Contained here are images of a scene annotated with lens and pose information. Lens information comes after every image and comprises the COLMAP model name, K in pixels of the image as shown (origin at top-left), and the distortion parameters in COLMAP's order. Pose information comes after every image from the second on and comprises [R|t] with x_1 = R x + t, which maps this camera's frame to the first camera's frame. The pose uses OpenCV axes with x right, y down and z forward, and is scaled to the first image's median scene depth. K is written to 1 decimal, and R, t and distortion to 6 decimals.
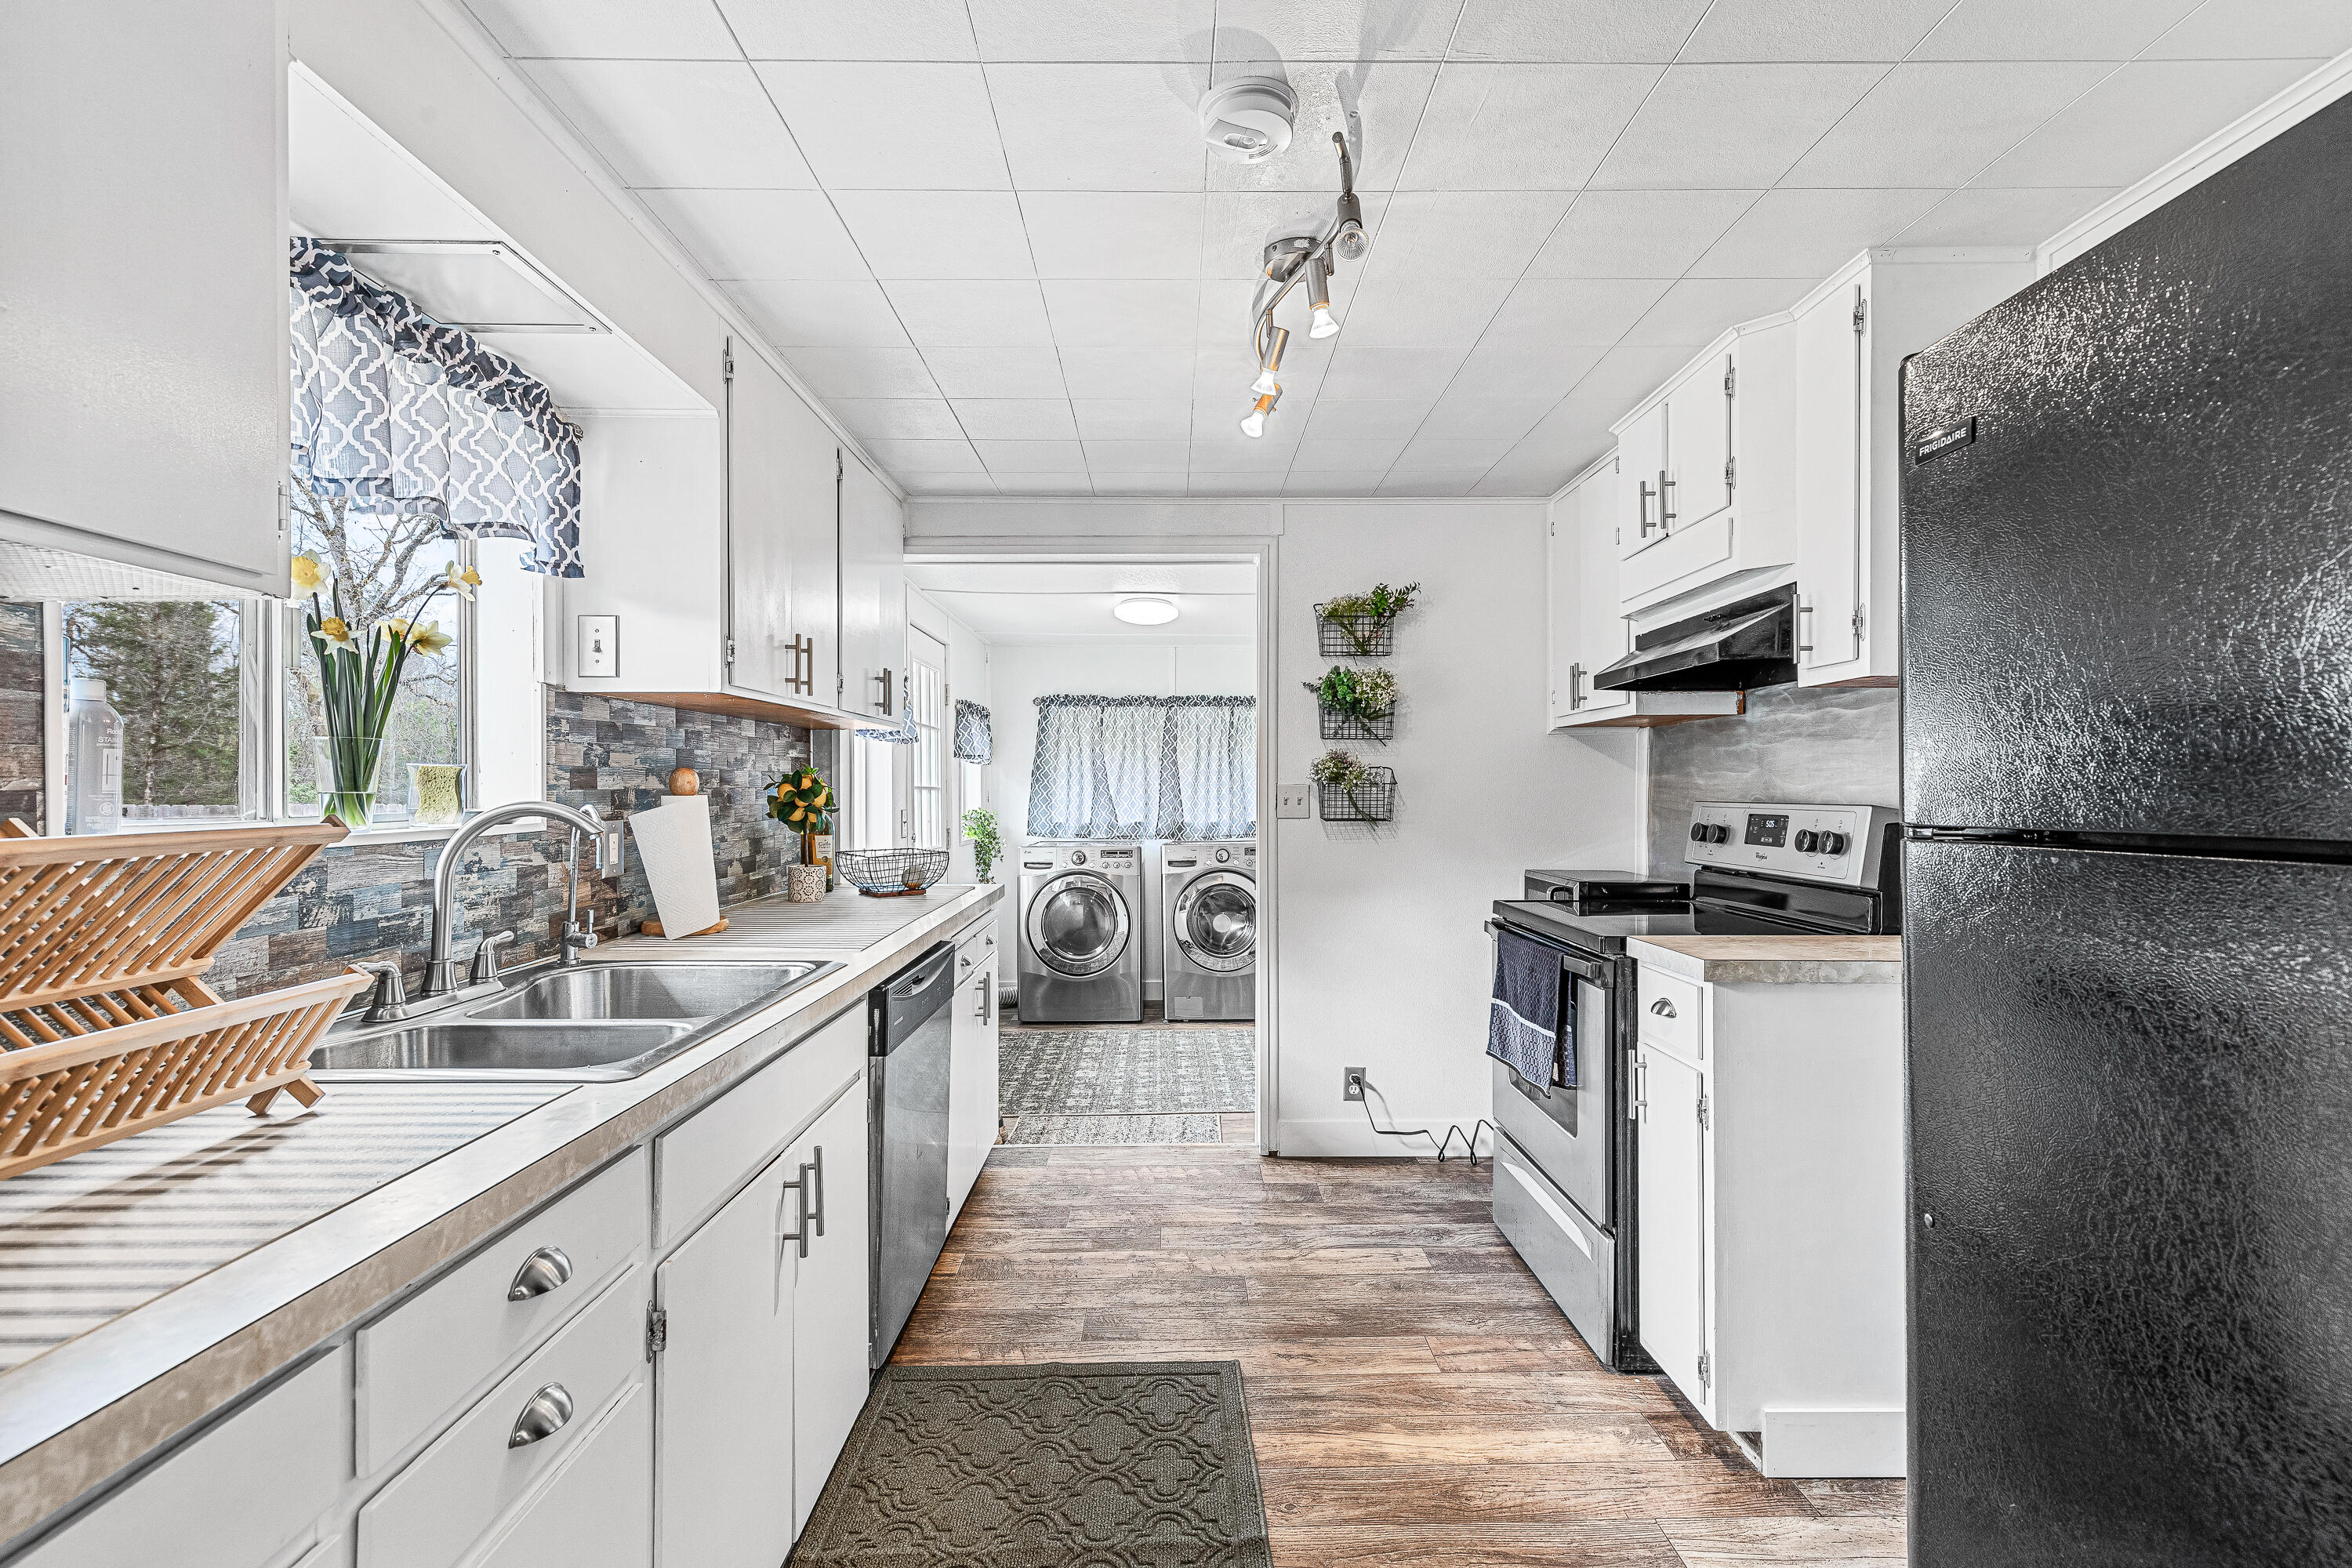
lens RADIAL K [[1088.0, 0, 1176.0], [0, 1088.0, 784.0], [0, 0, 1]] dist [0.015872, -0.000133]
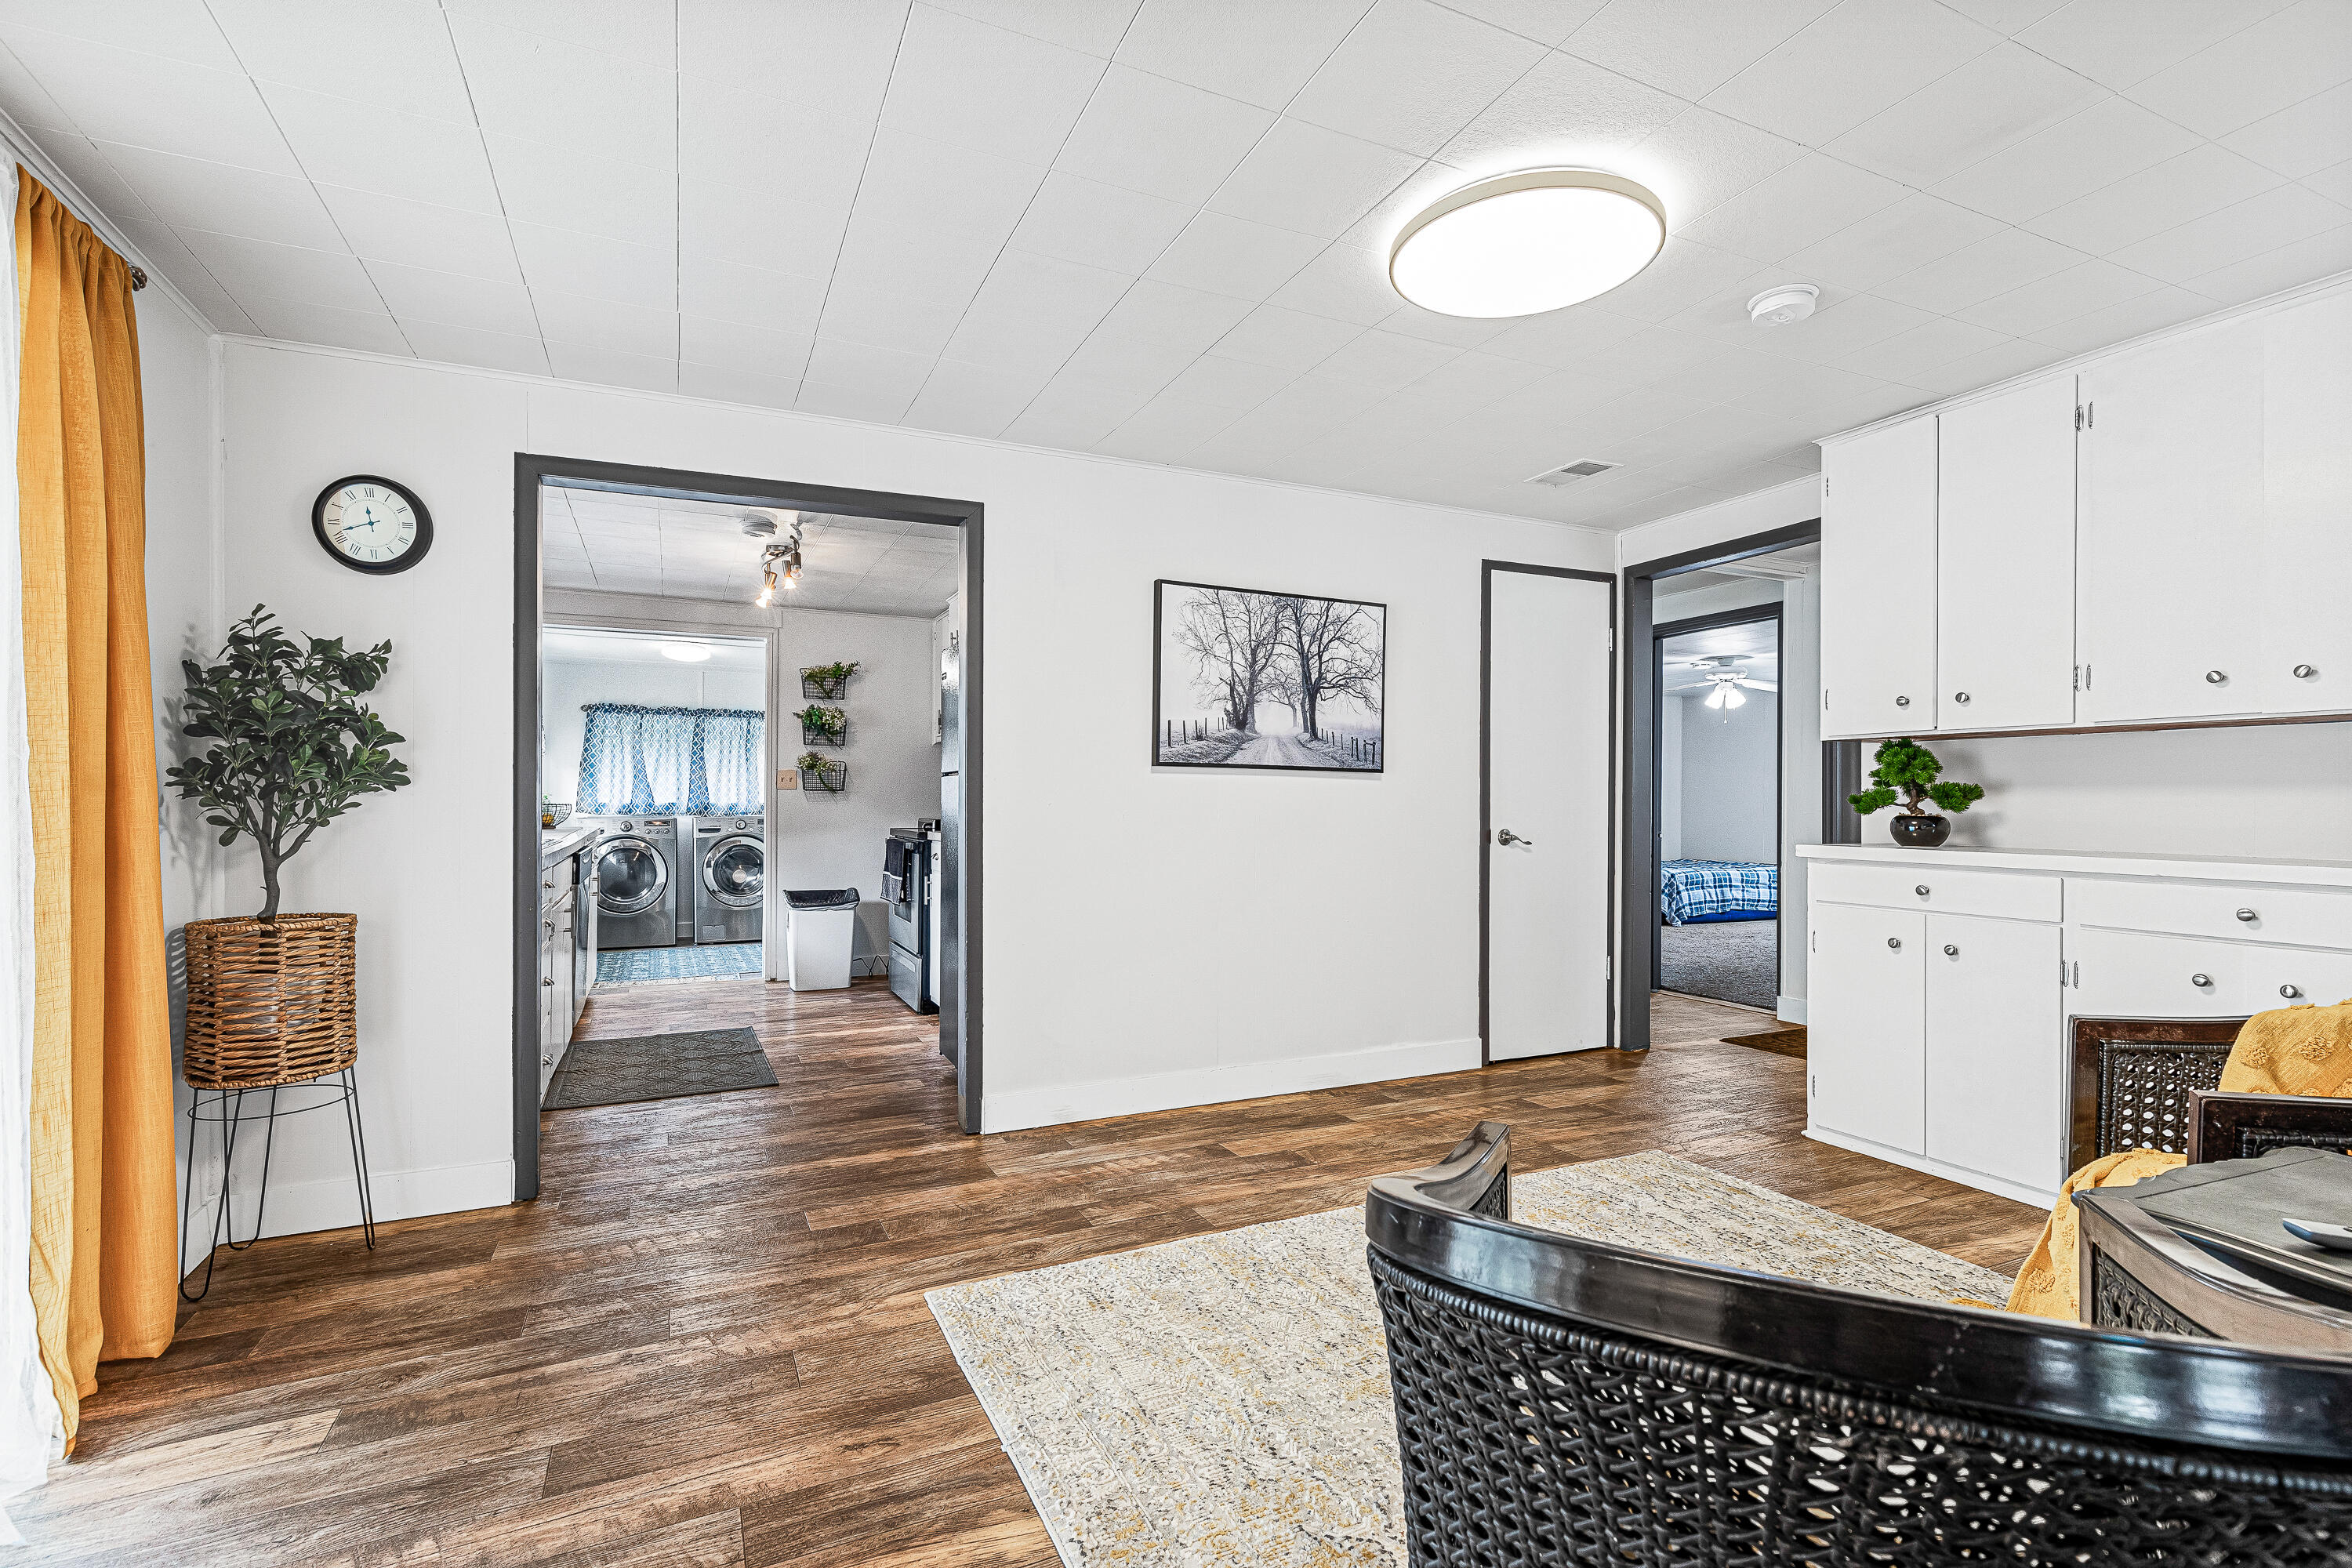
lens RADIAL K [[1070.2, 0, 1176.0], [0, 1070.2, 784.0], [0, 0, 1]] dist [0.029902, 0.000035]
pose [[0.908470, 0.010161, 0.417826, -0.047138], [-0.008599, 0.999947, -0.005620, 0.027613], [-0.417861, 0.001513, 0.908510, -0.856217]]
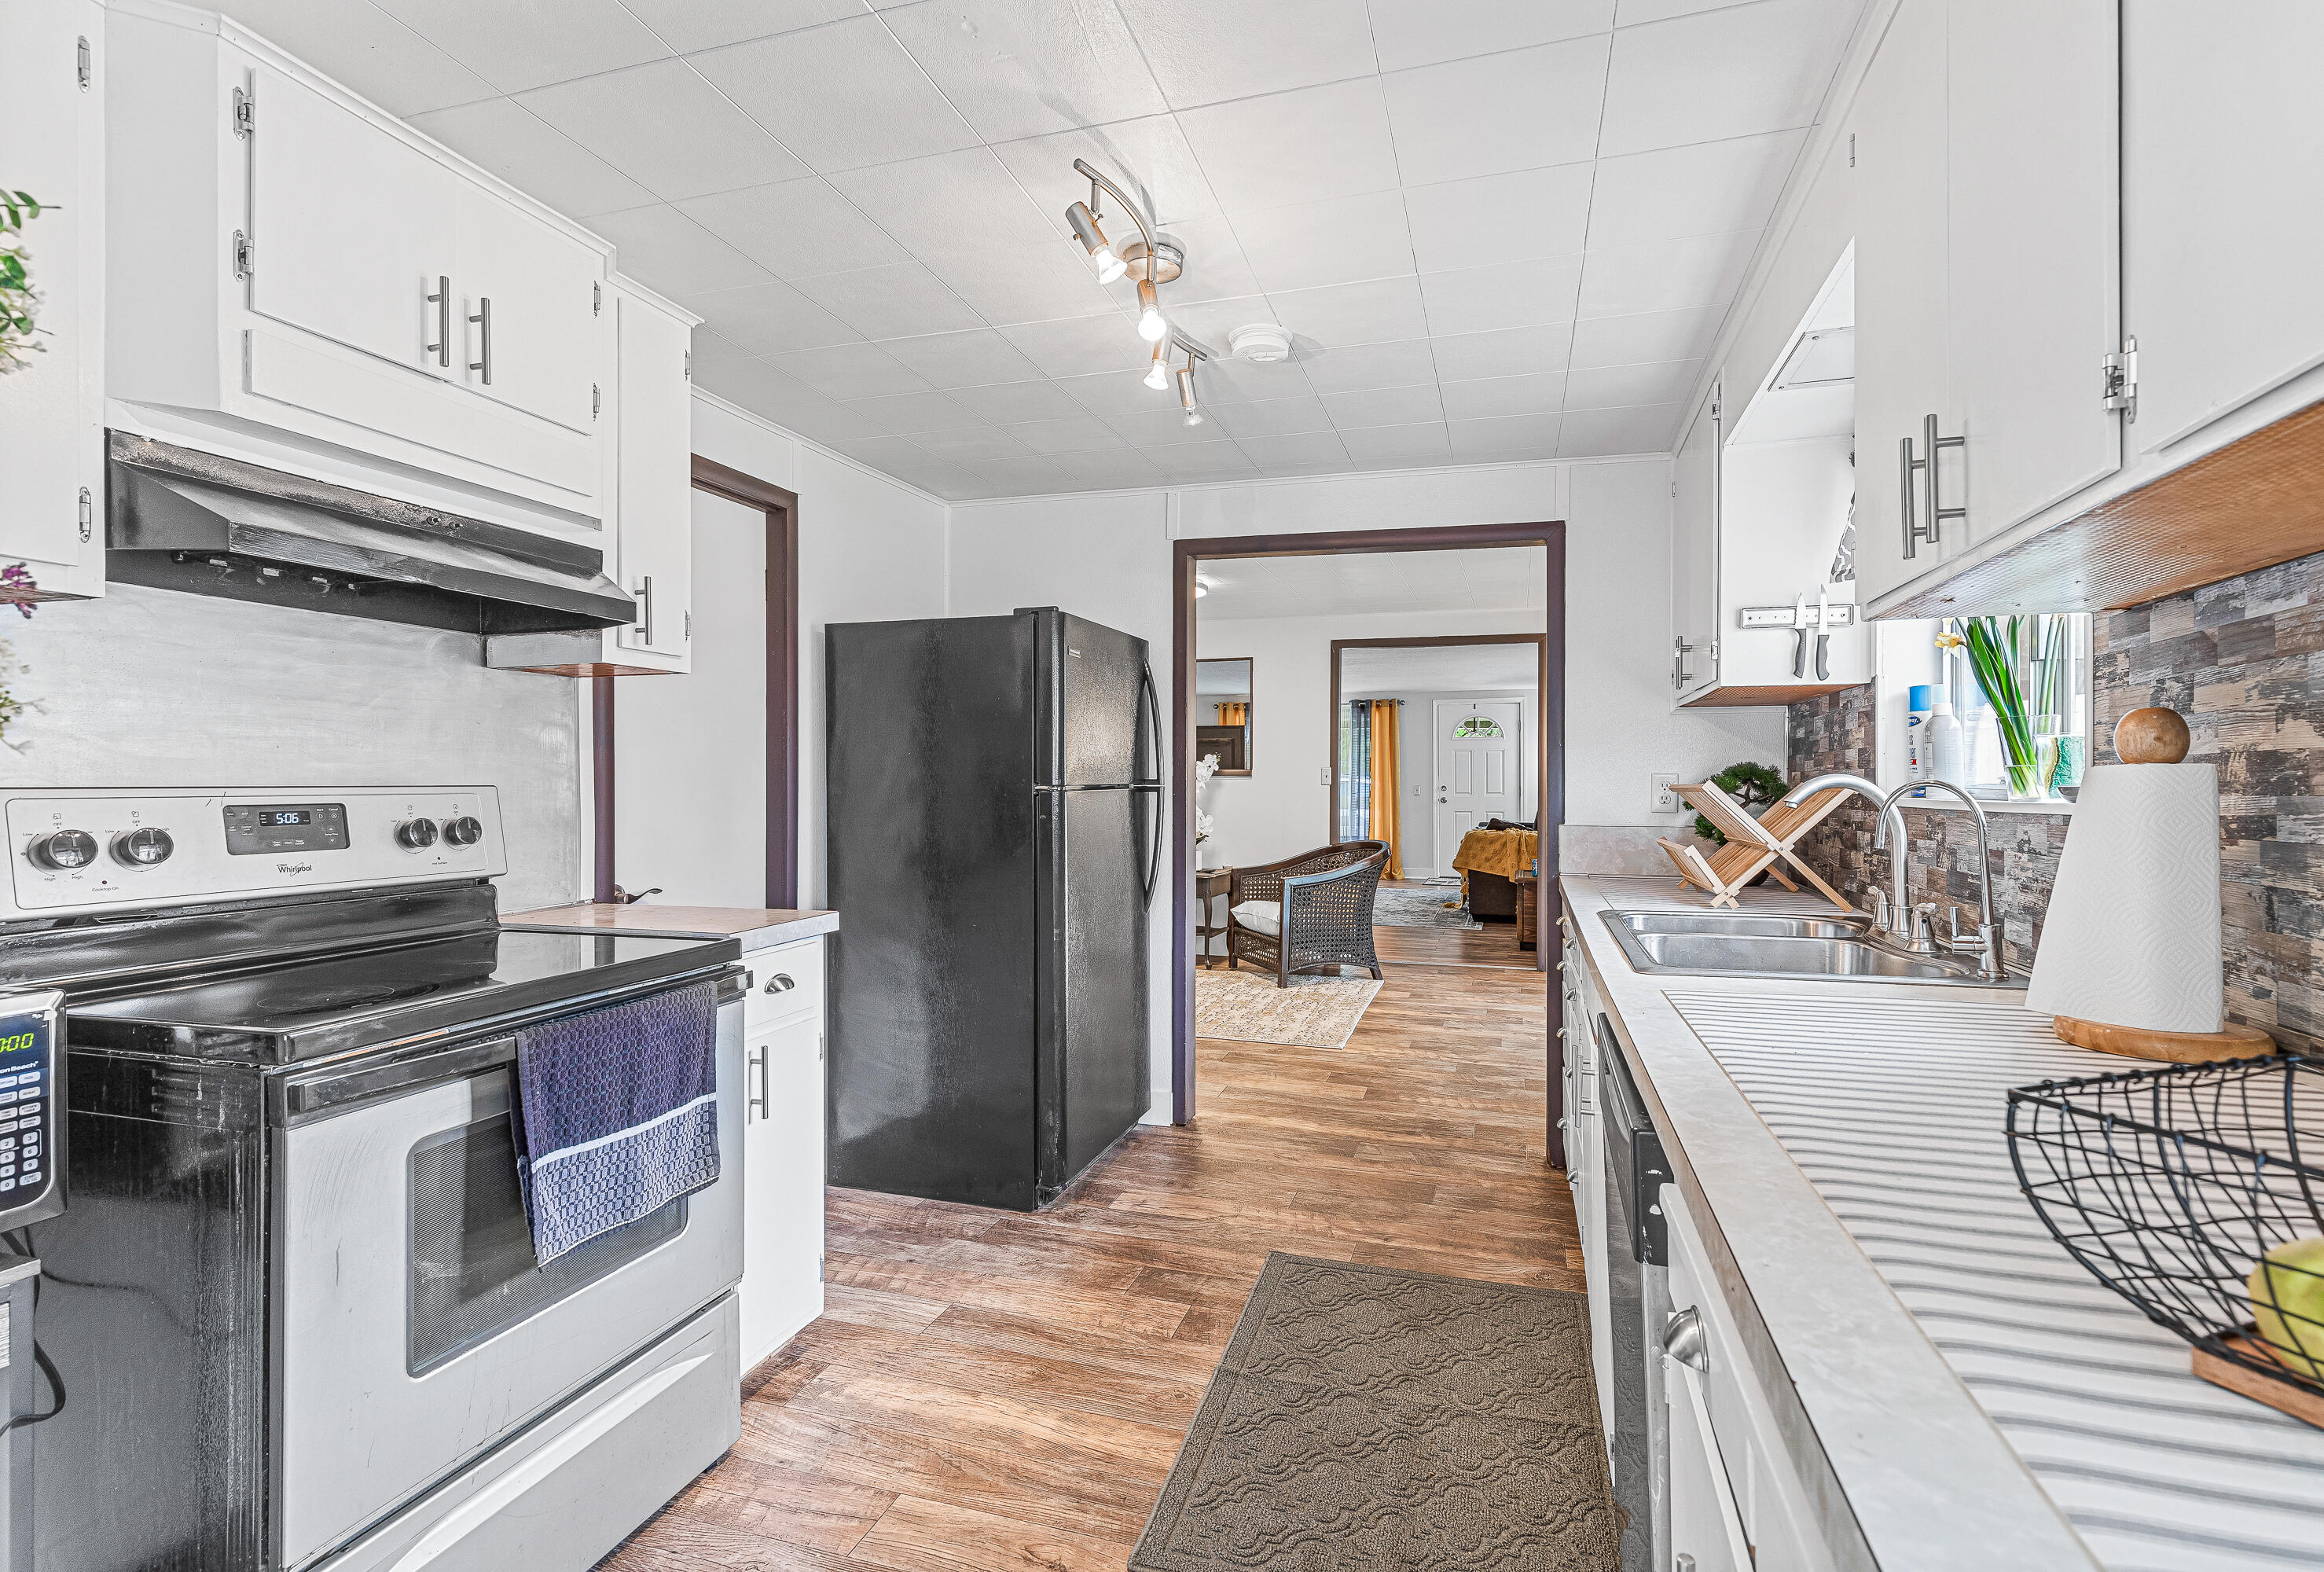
lens RADIAL K [[1003.5, 0, 1231.5], [0, 1003.5, 784.9], [0, 0, 1]] dist [-0.000521, -0.000018]
pose [[-0.962002, 0.001287, 0.273039, -0.115614], [0.001047, 0.999999, -0.001023, 0.012228], [-0.273040, -0.000698, -0.962002, 0.993667]]
